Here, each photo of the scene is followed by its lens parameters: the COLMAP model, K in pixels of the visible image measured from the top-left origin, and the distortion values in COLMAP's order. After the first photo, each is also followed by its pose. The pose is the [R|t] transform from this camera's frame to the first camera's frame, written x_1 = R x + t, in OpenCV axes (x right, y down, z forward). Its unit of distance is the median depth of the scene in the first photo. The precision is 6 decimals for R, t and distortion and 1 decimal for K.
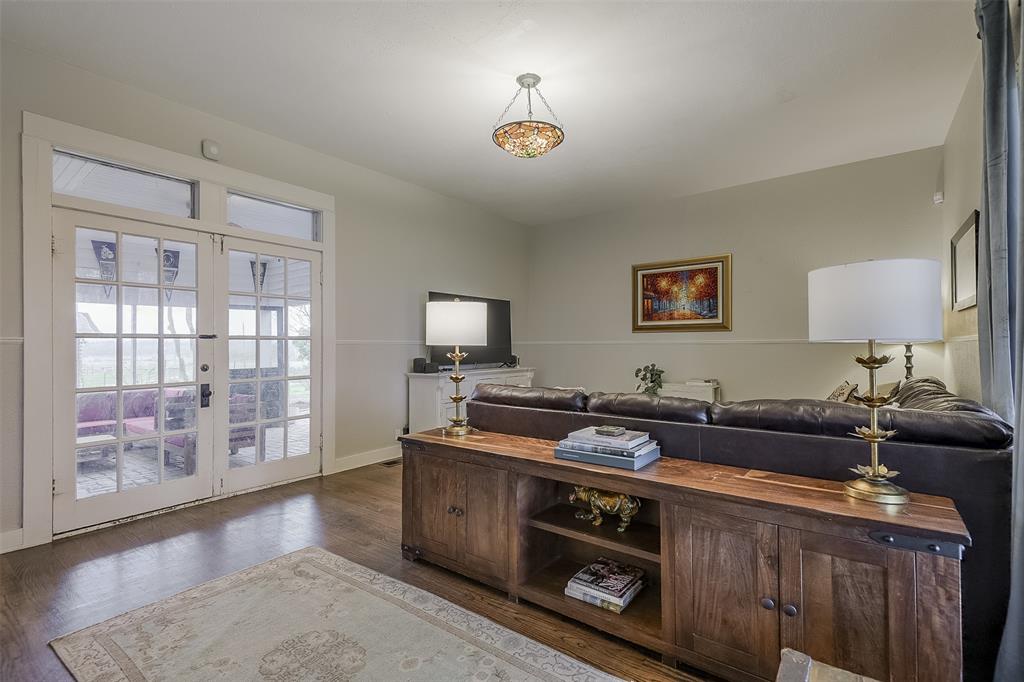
lens RADIAL K [[476.0, 0, 500.7], [0, 476.0, 343.6], [0, 0, 1]] dist [0.025221, -0.000189]
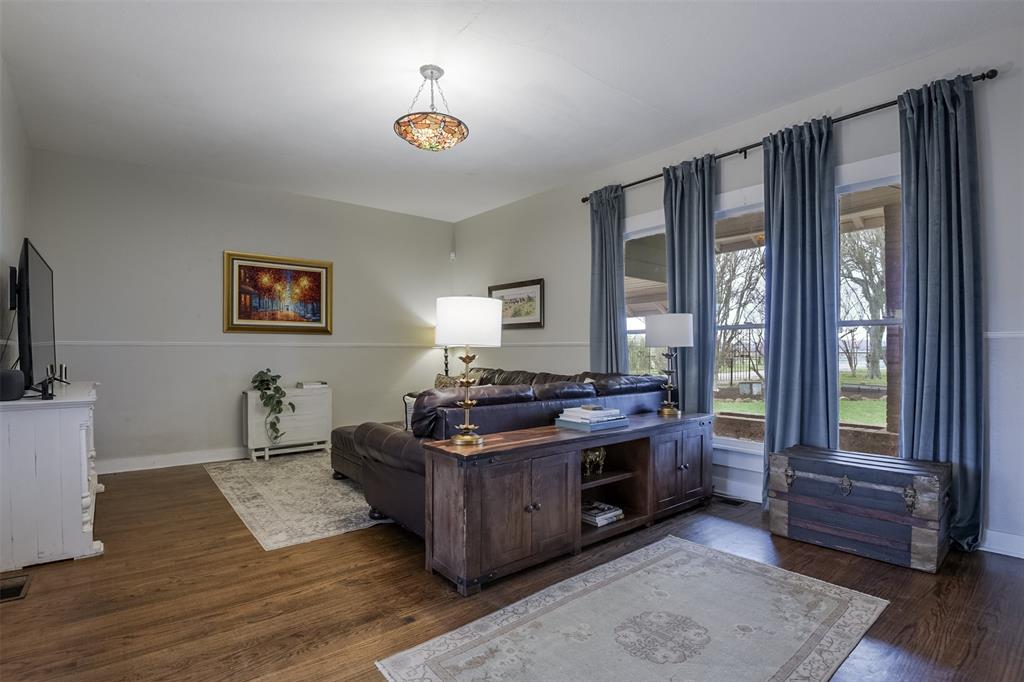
lens RADIAL K [[504.1, 0, 512.0], [0, 504.1, 341.0], [0, 0, 1]] dist [-0.016331, -0.000390]
pose [[0.216580, 0.020365, 0.976053, -0.657368], [-0.006113, 0.999791, -0.019504, 0.008739], [-0.976246, -0.001742, 0.216659, 0.455167]]
